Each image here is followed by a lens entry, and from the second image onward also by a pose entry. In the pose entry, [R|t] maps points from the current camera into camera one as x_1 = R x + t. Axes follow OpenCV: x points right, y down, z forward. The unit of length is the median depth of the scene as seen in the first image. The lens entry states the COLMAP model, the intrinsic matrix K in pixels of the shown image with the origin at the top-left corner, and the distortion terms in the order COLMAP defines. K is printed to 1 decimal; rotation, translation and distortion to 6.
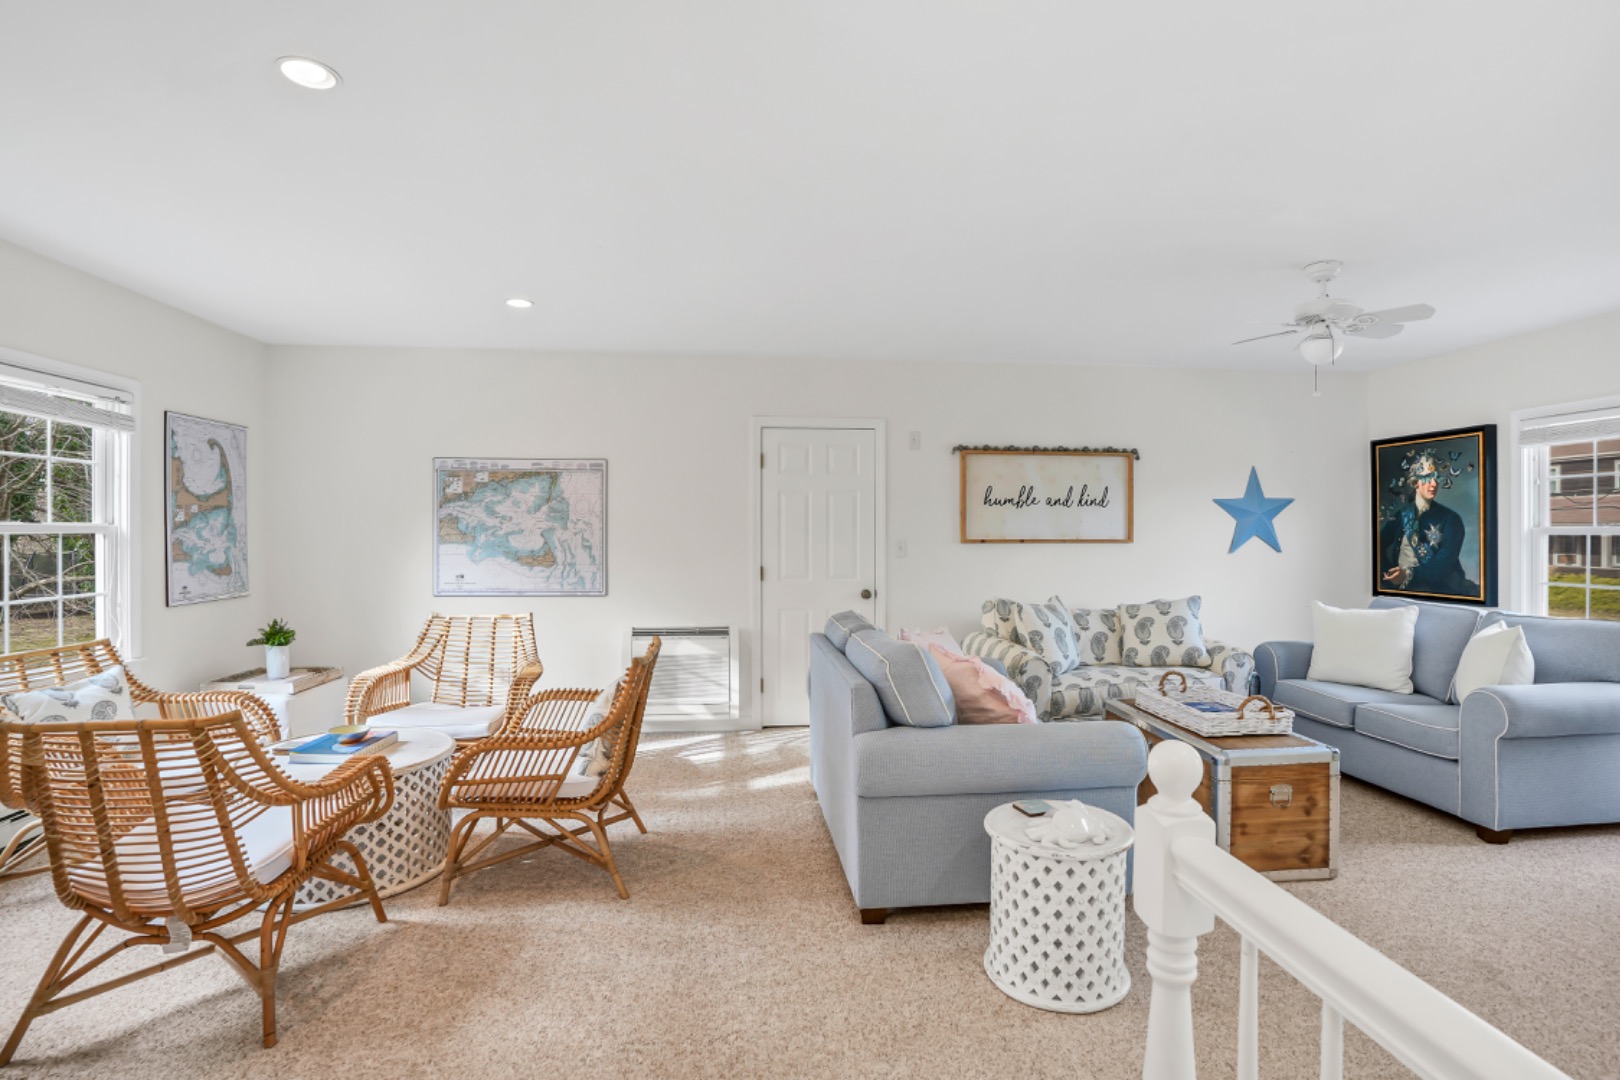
lens RADIAL K [[801.6, 0, 814.3], [0, 801.6, 509.7], [0, 0, 1]] dist [-0.067126, 0.030723]
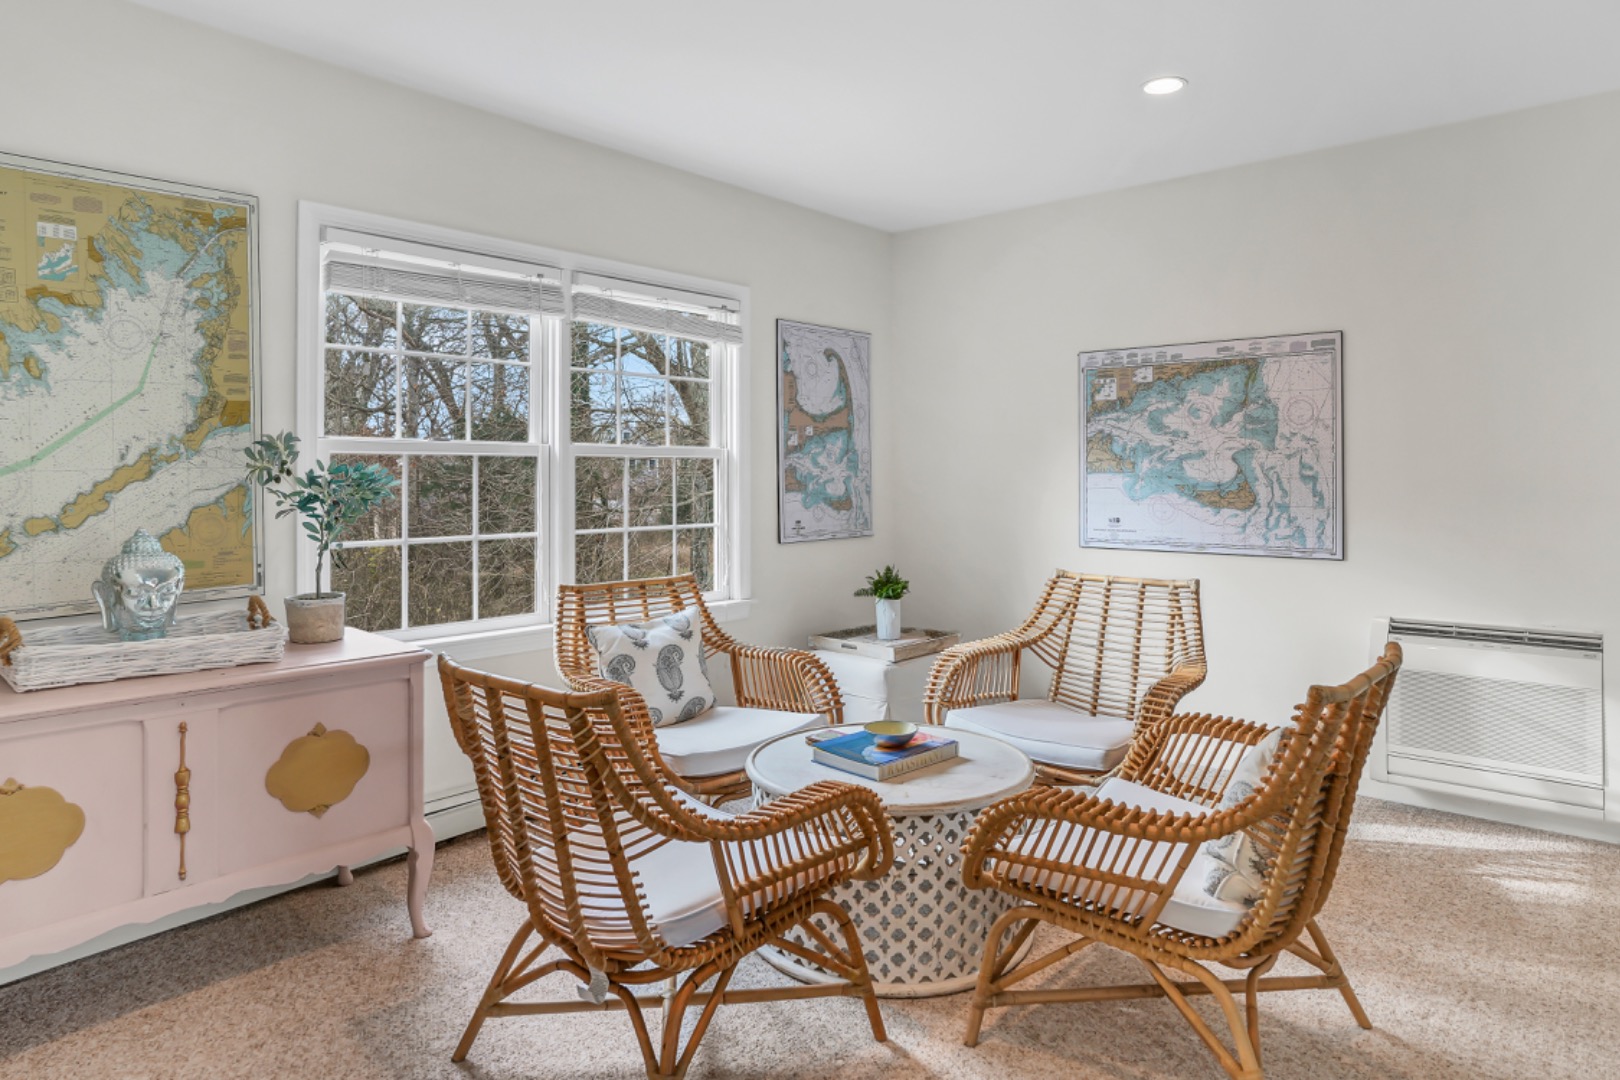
lens RADIAL K [[989.7, 0, 805.4], [0, 989.7, 467.3], [0, 0, 1]] dist [-0.057908, 0.035491]
pose [[0.680447, -0.006290, -0.732771, -0.001207], [0.019736, 0.999758, 0.009745, 0.024528], [0.732532, -0.021093, 0.680406, 0.221211]]
